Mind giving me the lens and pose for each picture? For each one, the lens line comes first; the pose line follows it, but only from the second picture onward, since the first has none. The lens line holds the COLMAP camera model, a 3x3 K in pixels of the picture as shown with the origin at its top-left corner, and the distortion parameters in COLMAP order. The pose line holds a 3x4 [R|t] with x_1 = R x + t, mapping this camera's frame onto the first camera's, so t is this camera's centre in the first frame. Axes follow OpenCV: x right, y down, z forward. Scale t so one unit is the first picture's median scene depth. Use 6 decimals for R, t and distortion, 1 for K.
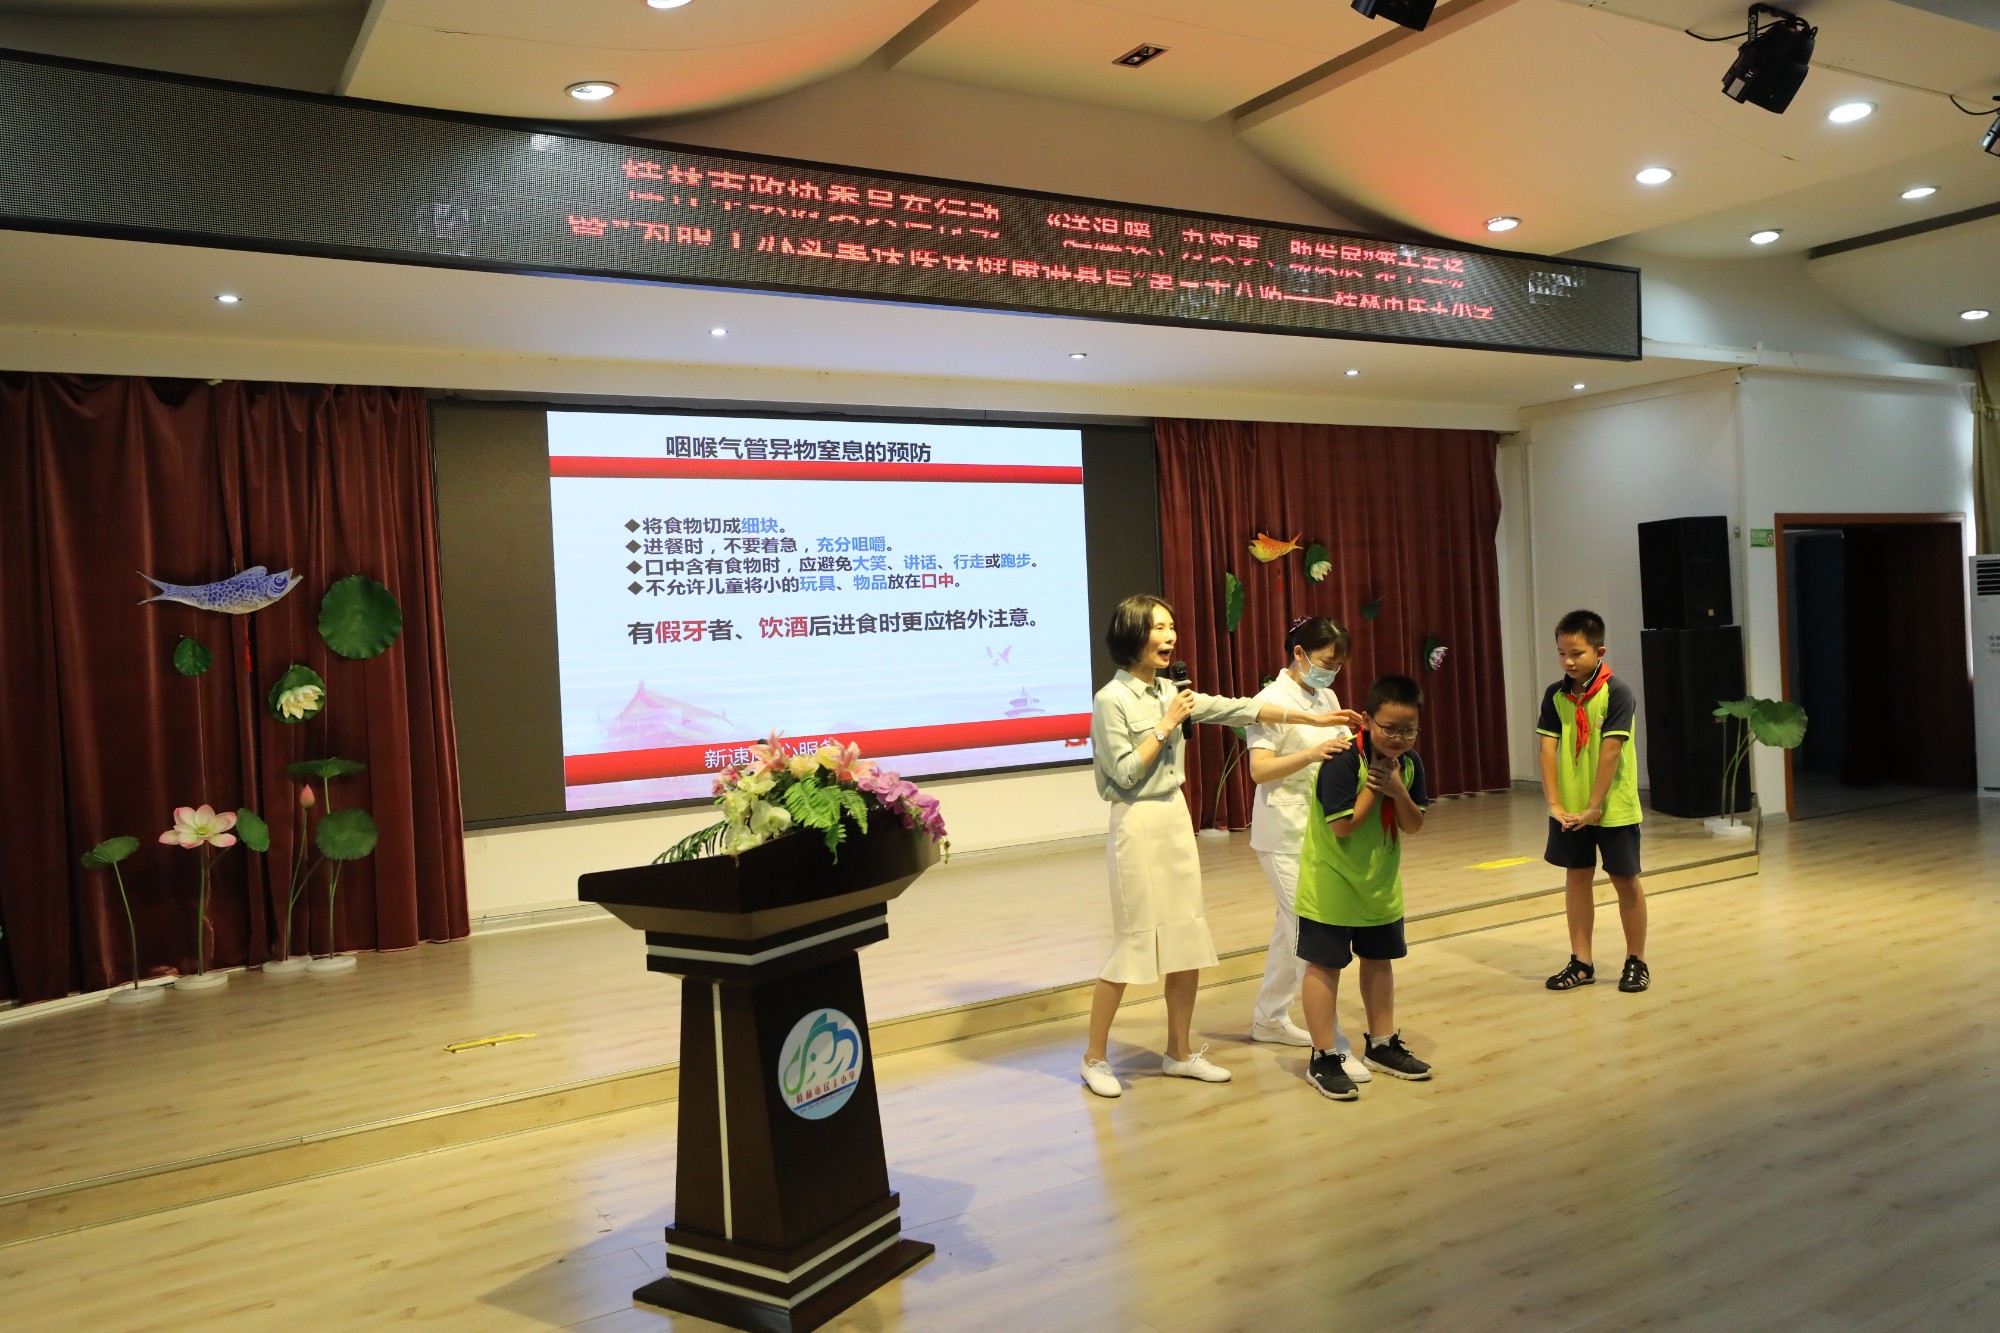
lens RADIAL K [[1495.2, 0, 999.1], [0, 1495.2, 659.5], [0, 0, 1]] dist [0.007896, 0.011741]
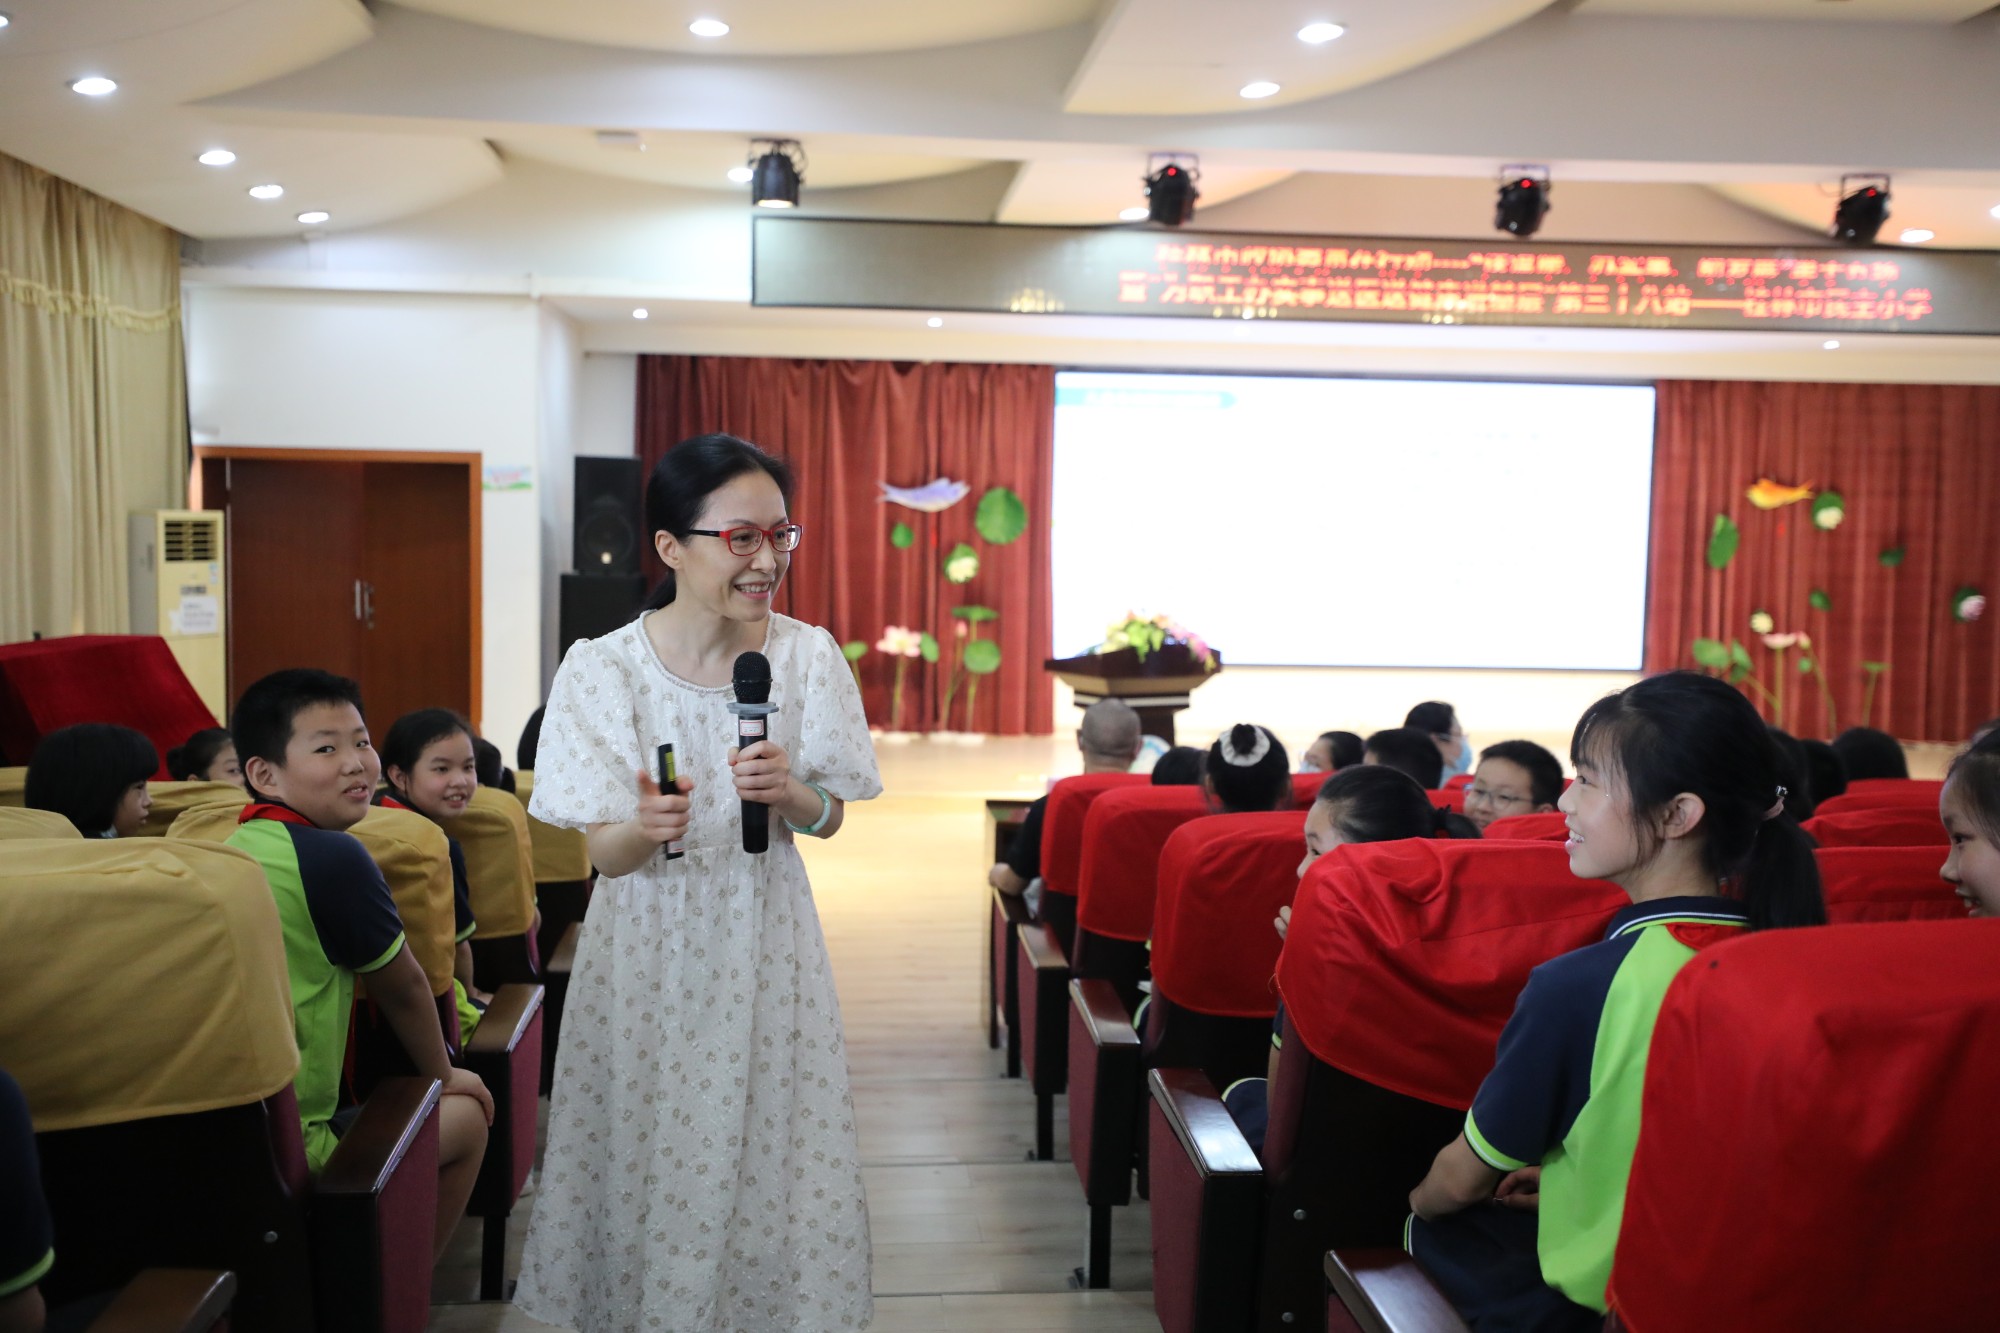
lens RADIAL K [[1906.3, 0, 1000.0], [0, 1906.3, 666.5], [0, 0, 1]] dist [0.046342, 0.021865]
pose [[0.897986, 0.097726, -0.429035, 0.419160], [-0.070729, 0.994404, 0.078468, -0.028650], [0.434303, -0.040118, 0.899873, -0.750737]]
